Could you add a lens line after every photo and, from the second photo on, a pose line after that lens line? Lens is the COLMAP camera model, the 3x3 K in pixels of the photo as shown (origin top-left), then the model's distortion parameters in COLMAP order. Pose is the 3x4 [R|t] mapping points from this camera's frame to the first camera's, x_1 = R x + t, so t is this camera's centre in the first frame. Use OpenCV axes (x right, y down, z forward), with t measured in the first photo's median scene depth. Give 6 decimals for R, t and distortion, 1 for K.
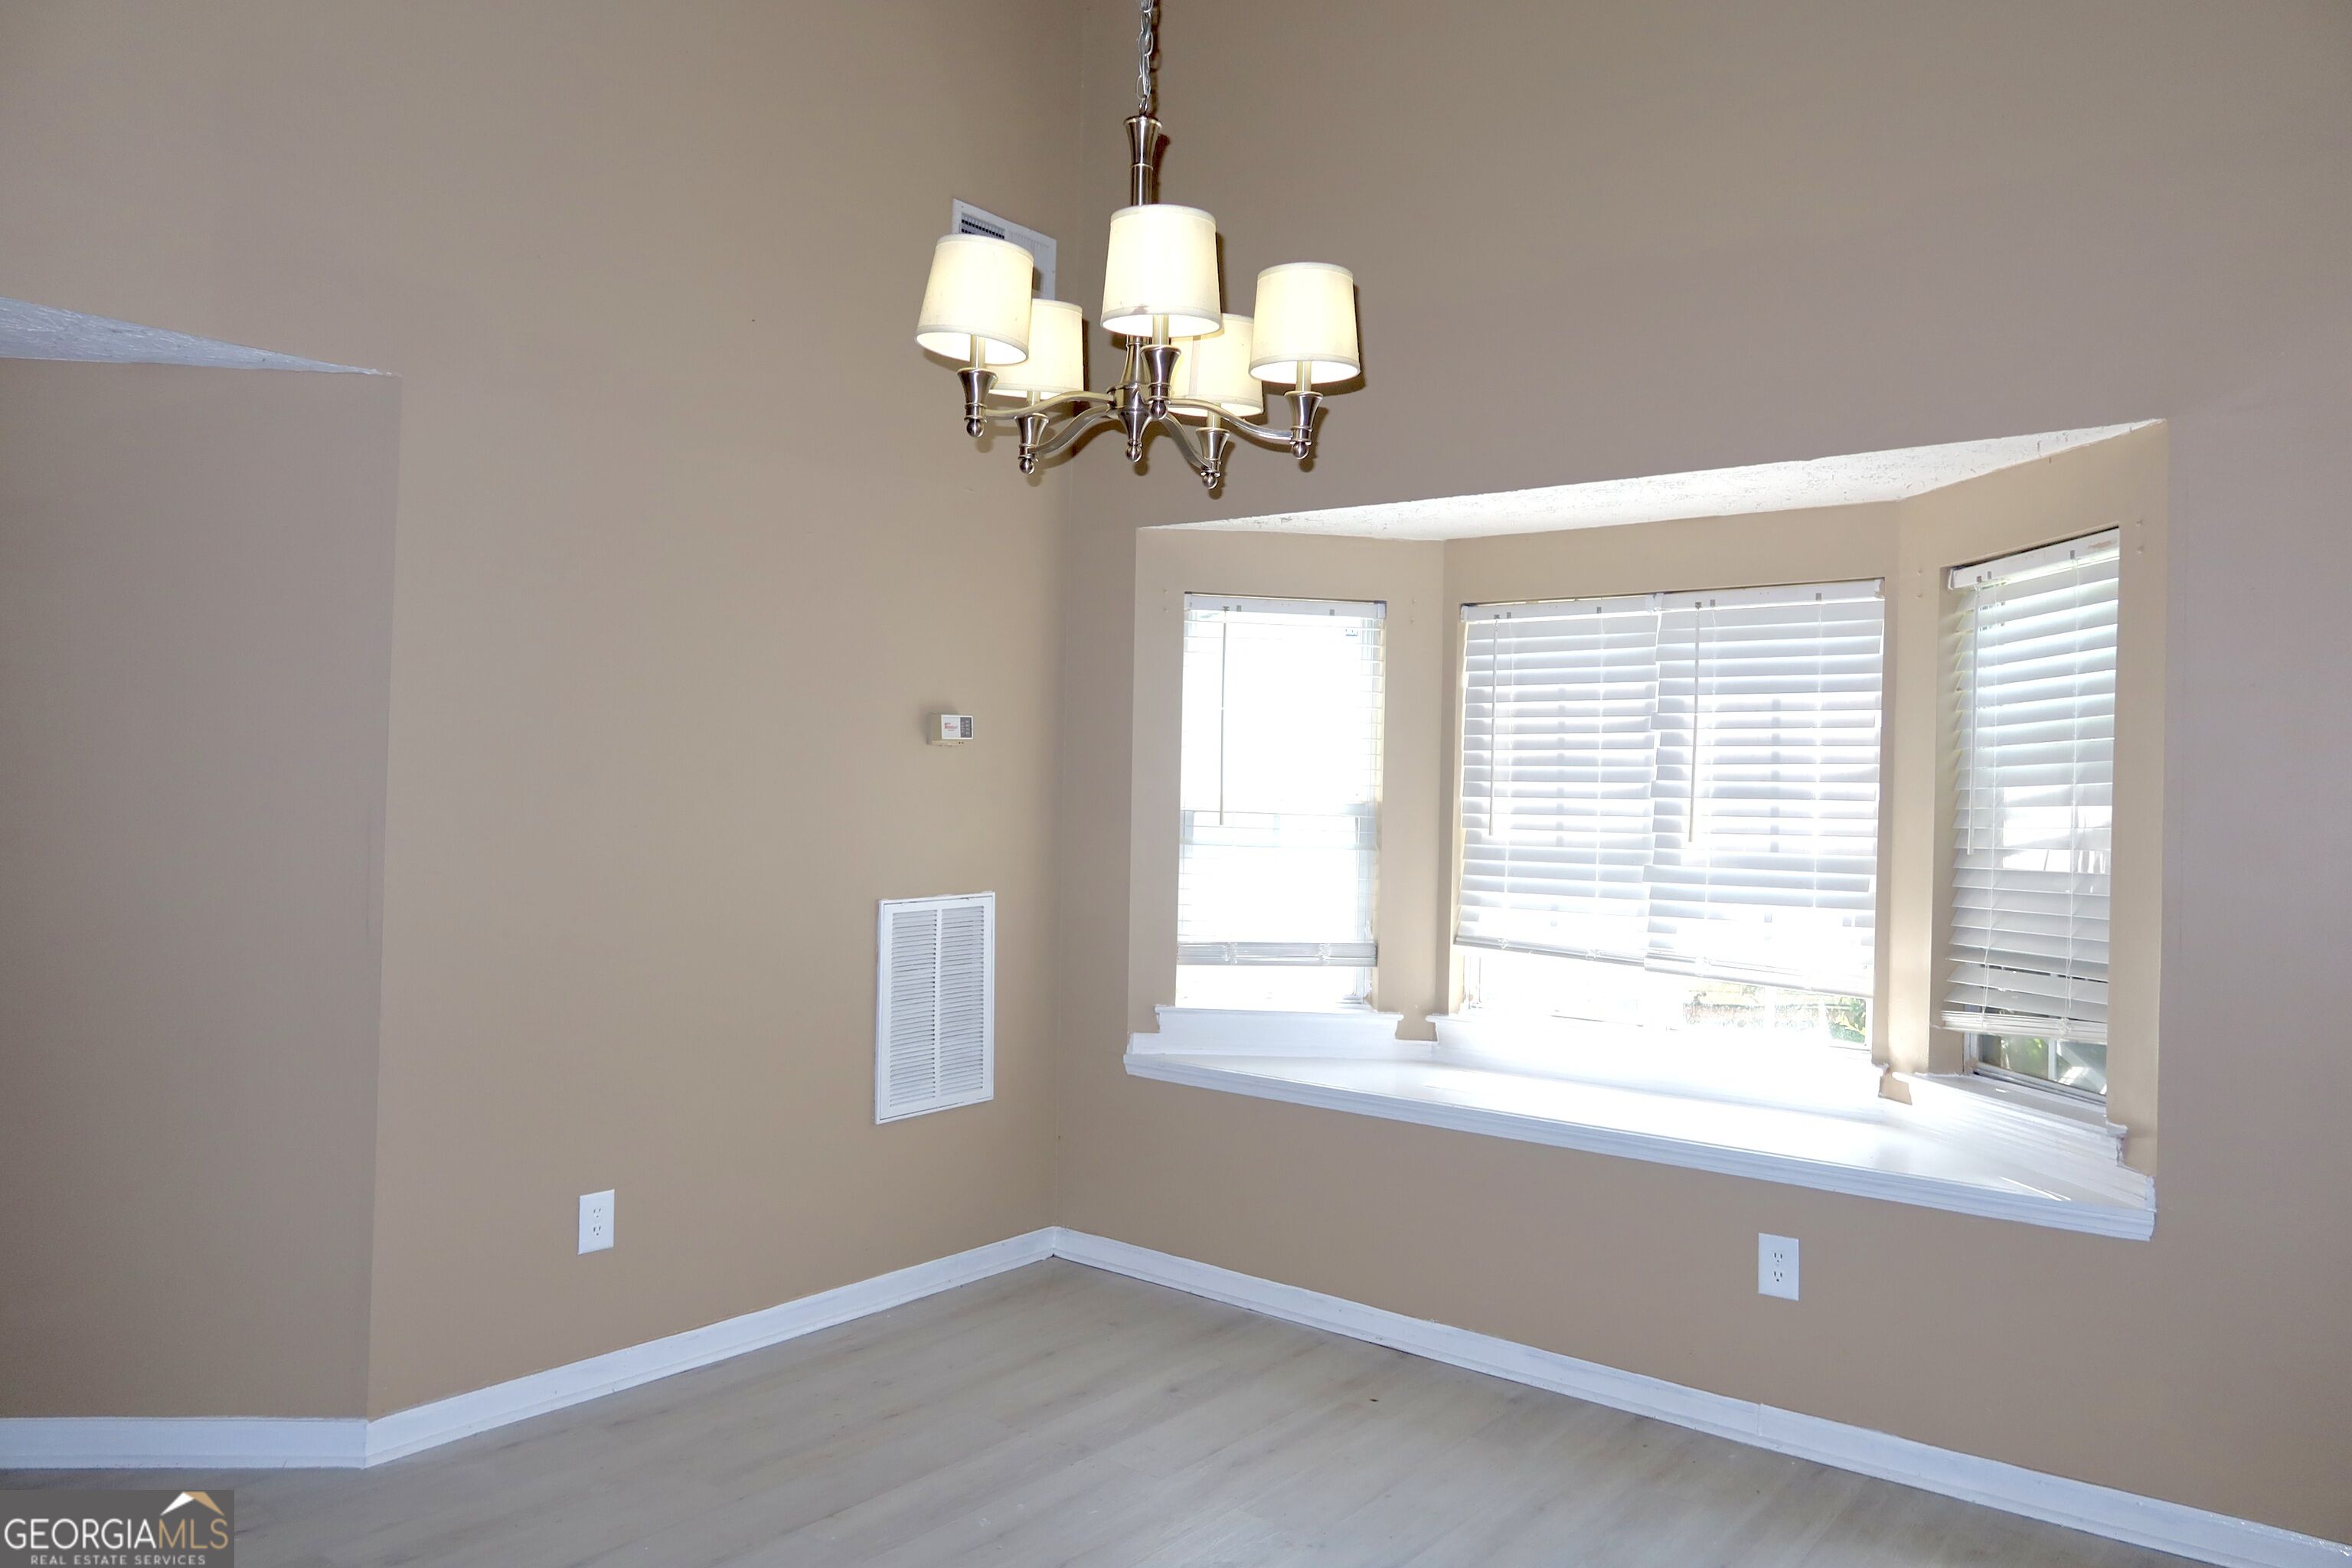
lens RADIAL K [[1616.3, 0, 1175.6], [0, 1616.3, 774.1], [0, 0, 1]] dist [-0.032996, 0.014322]
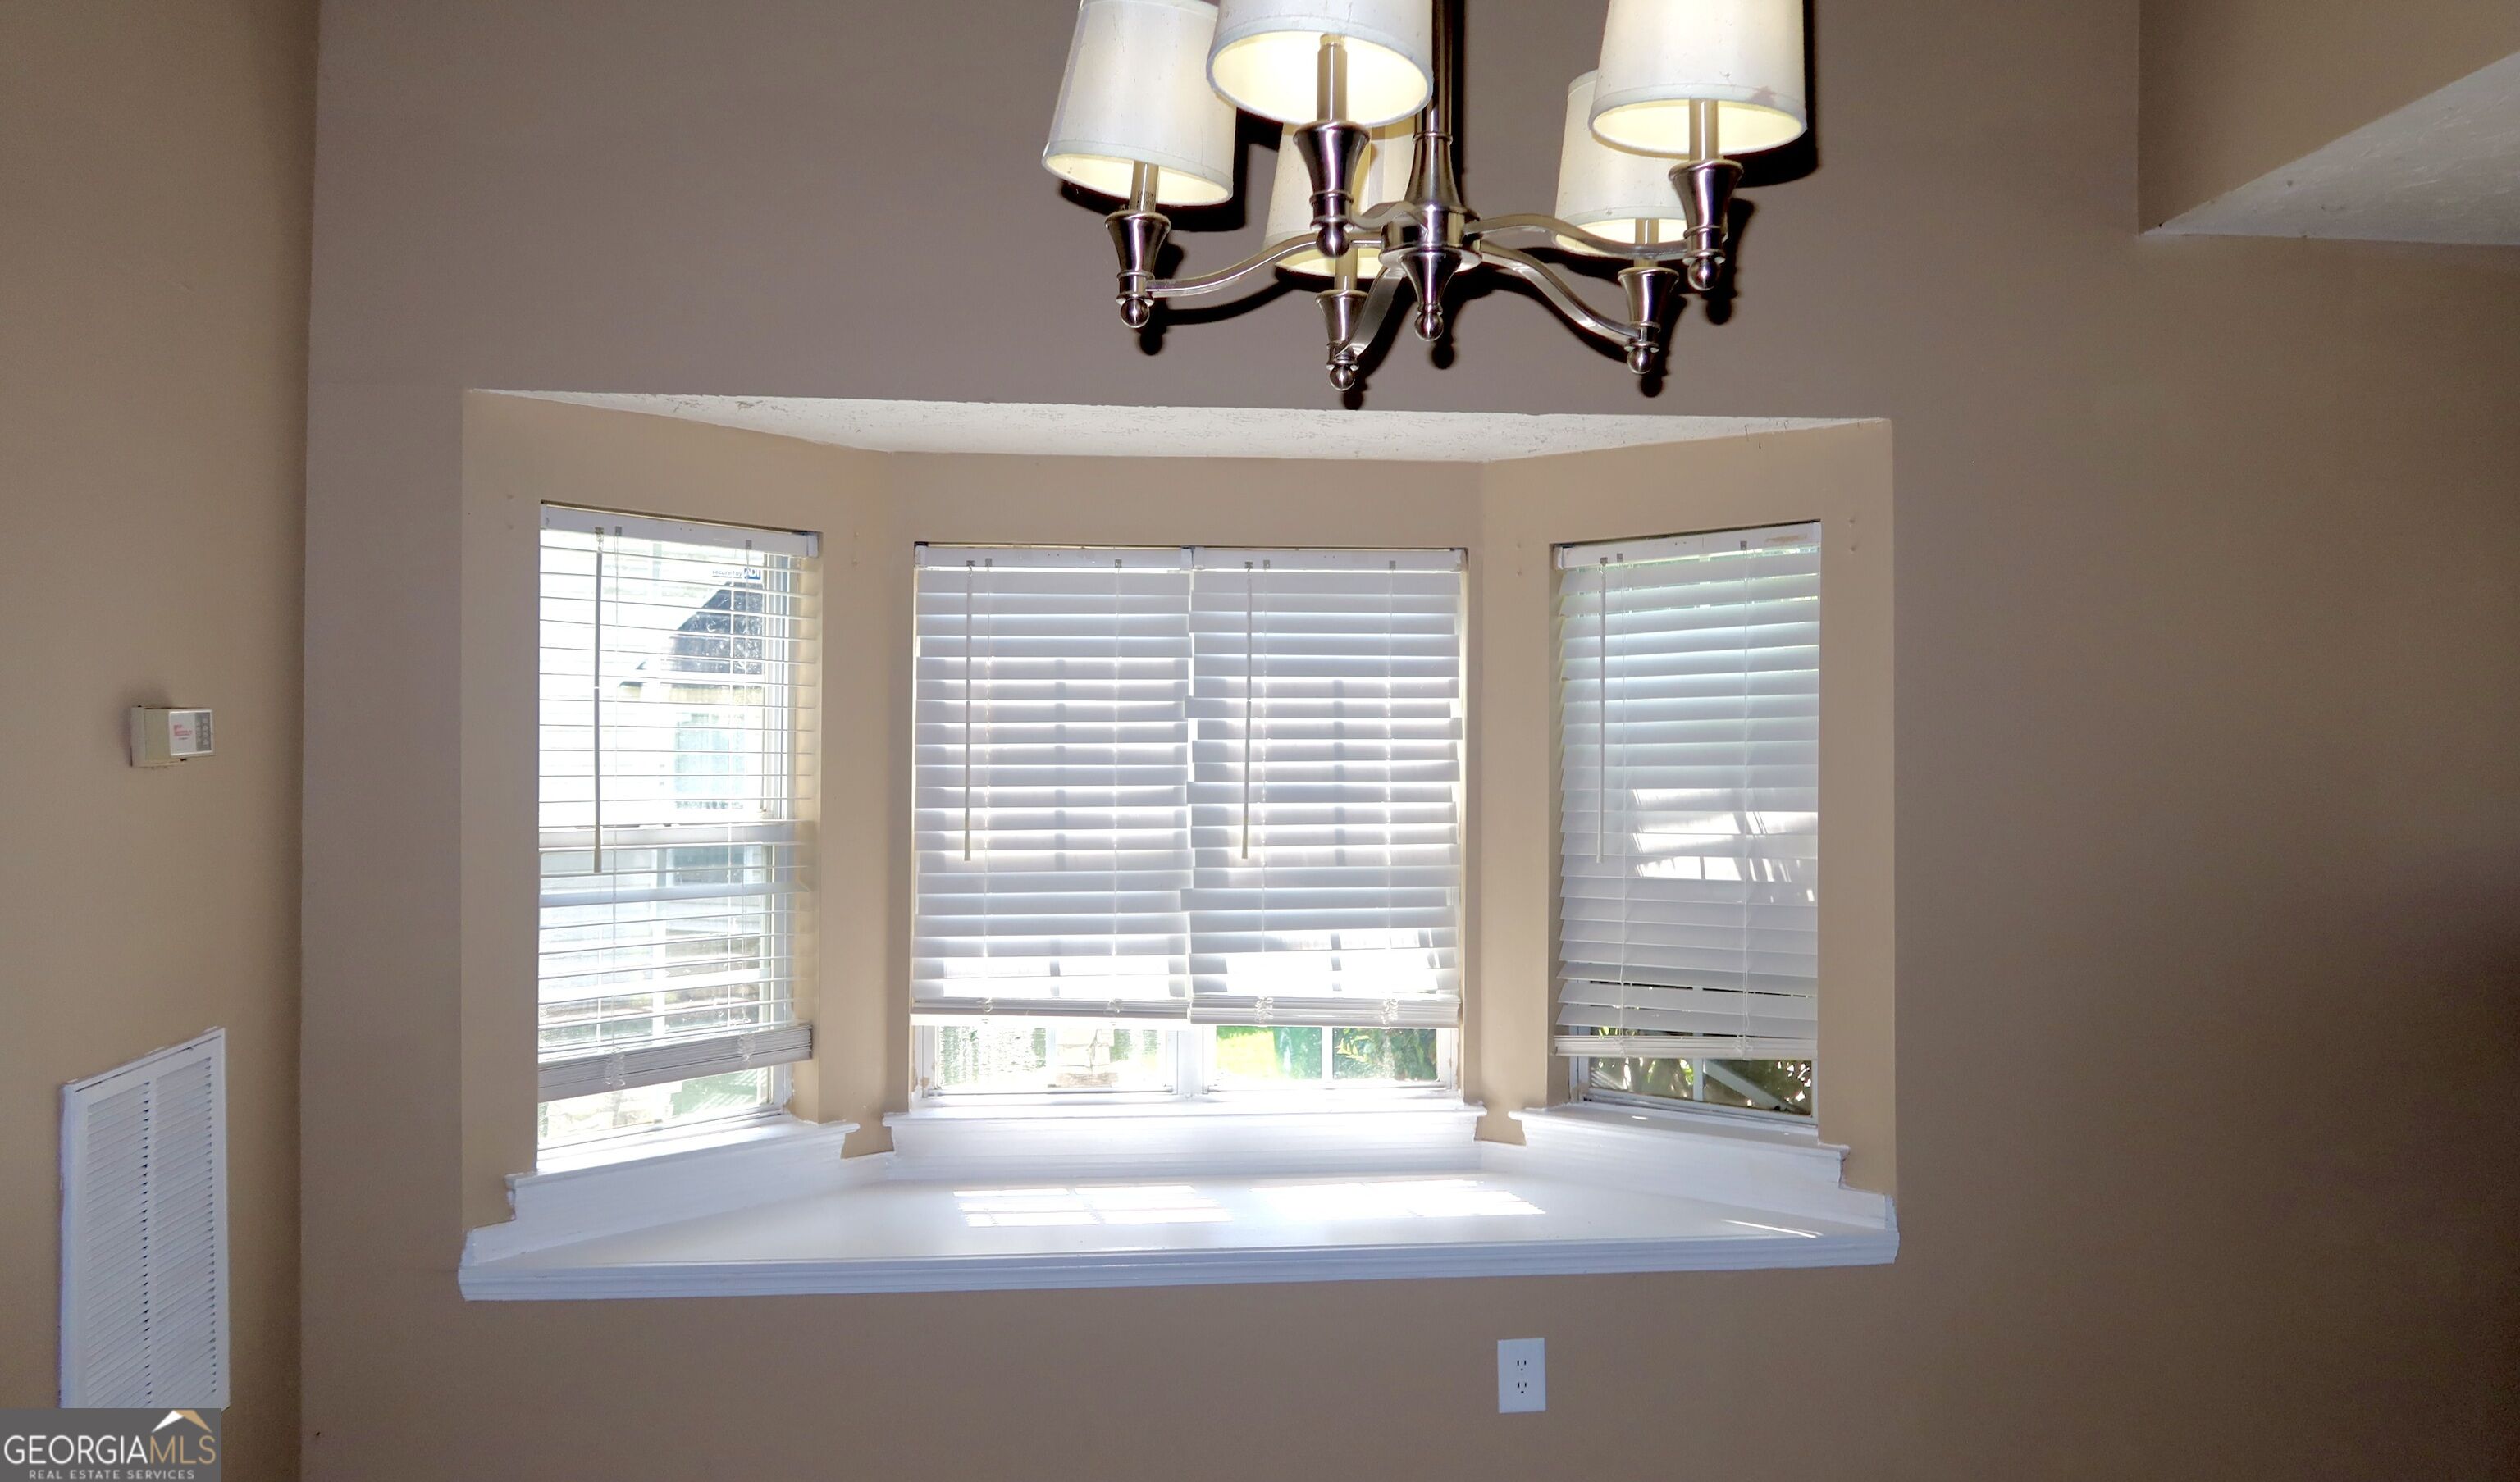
lens RADIAL K [[1793.0, 0, 1250.2], [0, 1793.0, 697.0], [0, 0, 1]] dist [-0.004461, -0.005103]
pose [[0.718582, -0.006959, 0.695408, -0.300350], [0.006317, 0.999974, 0.003480, -0.041016], [-0.695414, 0.001892, 0.718607, 0.345287]]
